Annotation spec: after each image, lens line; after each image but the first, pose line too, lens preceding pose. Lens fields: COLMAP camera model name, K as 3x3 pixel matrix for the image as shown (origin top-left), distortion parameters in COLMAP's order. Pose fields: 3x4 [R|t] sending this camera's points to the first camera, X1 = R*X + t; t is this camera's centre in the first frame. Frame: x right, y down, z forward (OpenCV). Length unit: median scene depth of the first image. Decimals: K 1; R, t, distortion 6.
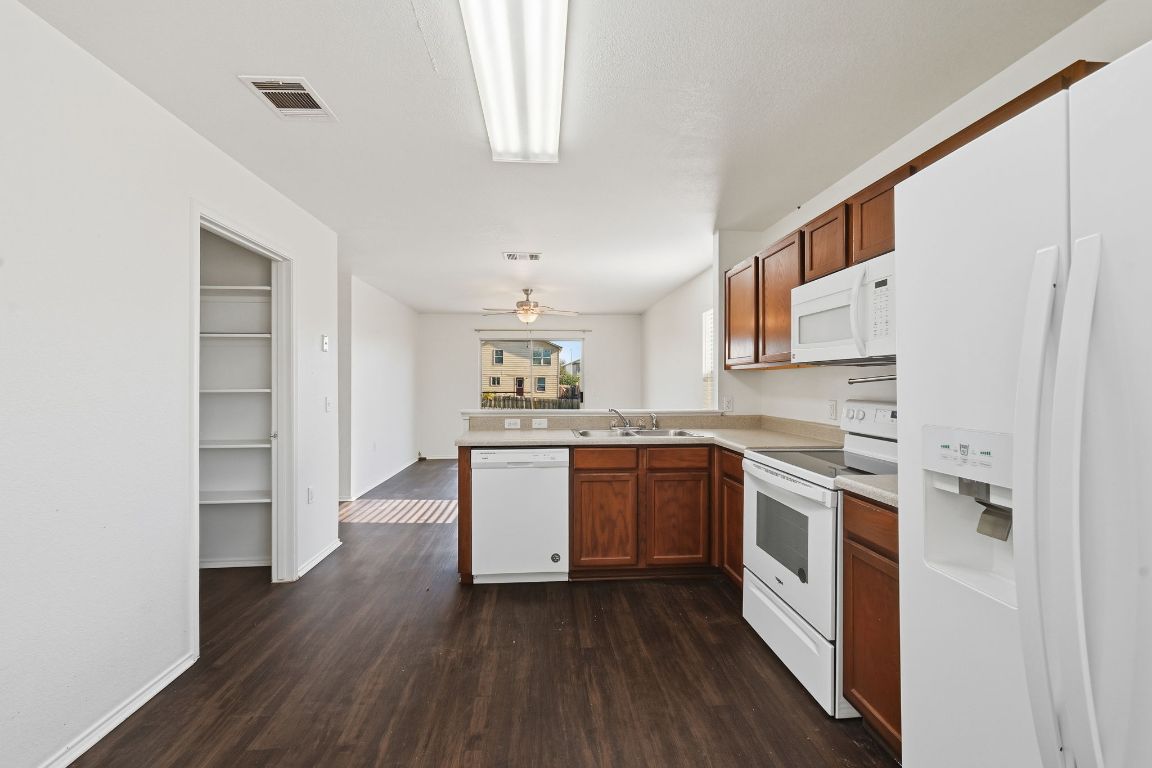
lens RADIAL K [[476.7, 0, 574.3], [0, 476.7, 377.4], [0, 0, 1]] dist [-0.000011, -0.000006]
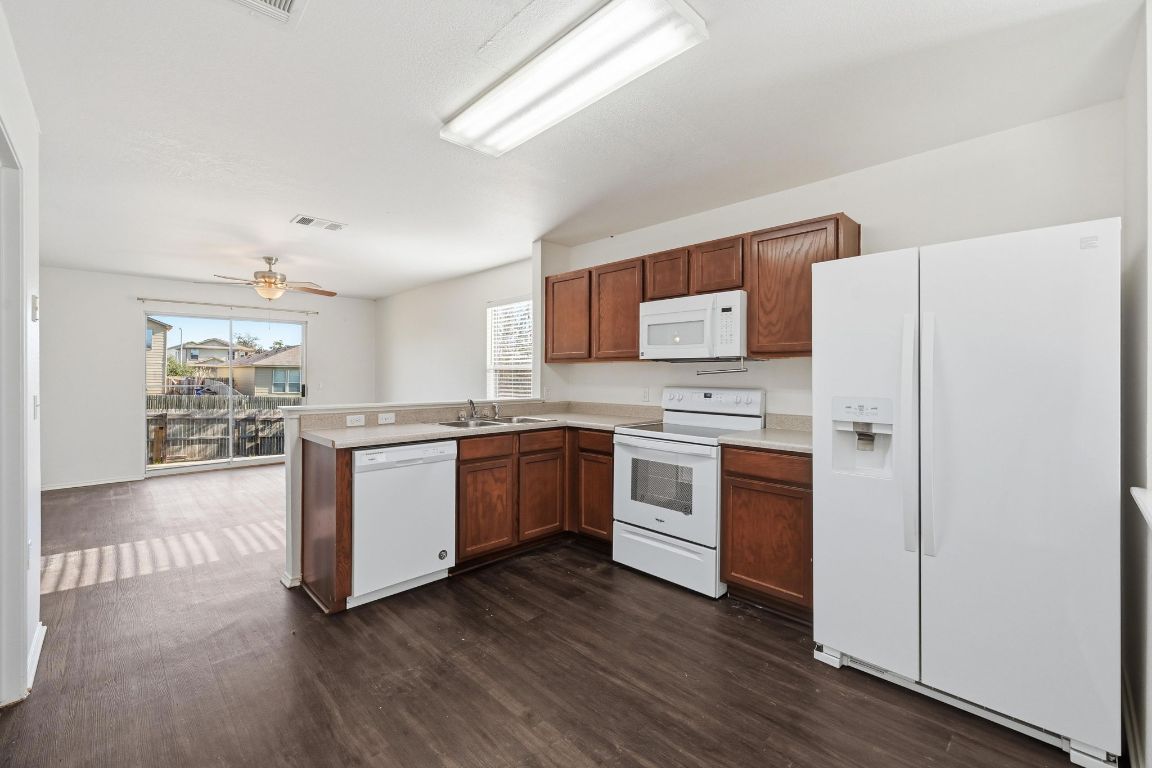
lens RADIAL K [[484.1, 0, 579.2], [0, 484.1, 368.3], [0, 0, 1]] dist [-0.000321, -0.000112]
pose [[0.760841, 0.010519, 0.648853, -0.468017], [-0.009917, 0.999940, -0.004582, 0.002651], [-0.648862, -0.002948, 0.760900, 0.075862]]
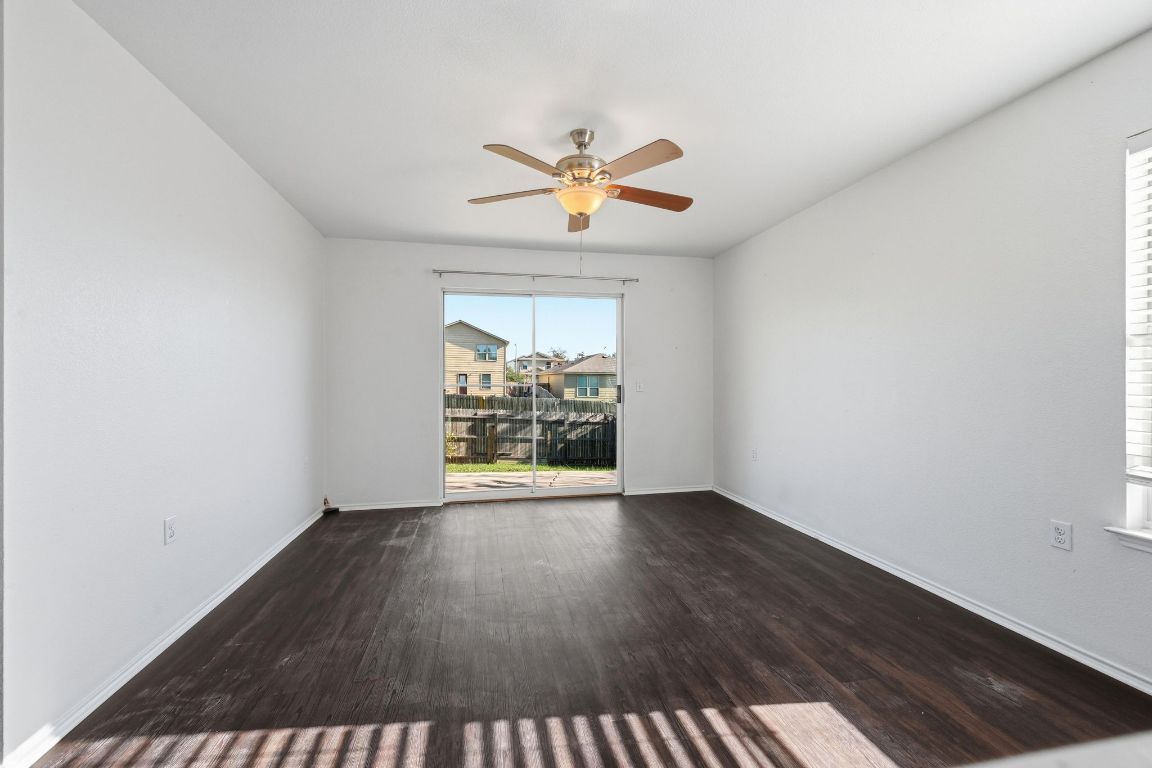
lens RADIAL K [[458.1, 0, 576.0], [0, 458.1, 384.0], [0, 0, 1]] dist [-0.016242, -0.000054]
pose [[0.990122, 0.001087, 0.140207, -0.321731], [-0.003541, 0.999845, 0.017258, 0.054841], [-0.140166, -0.017584, 0.989972, 1.231385]]
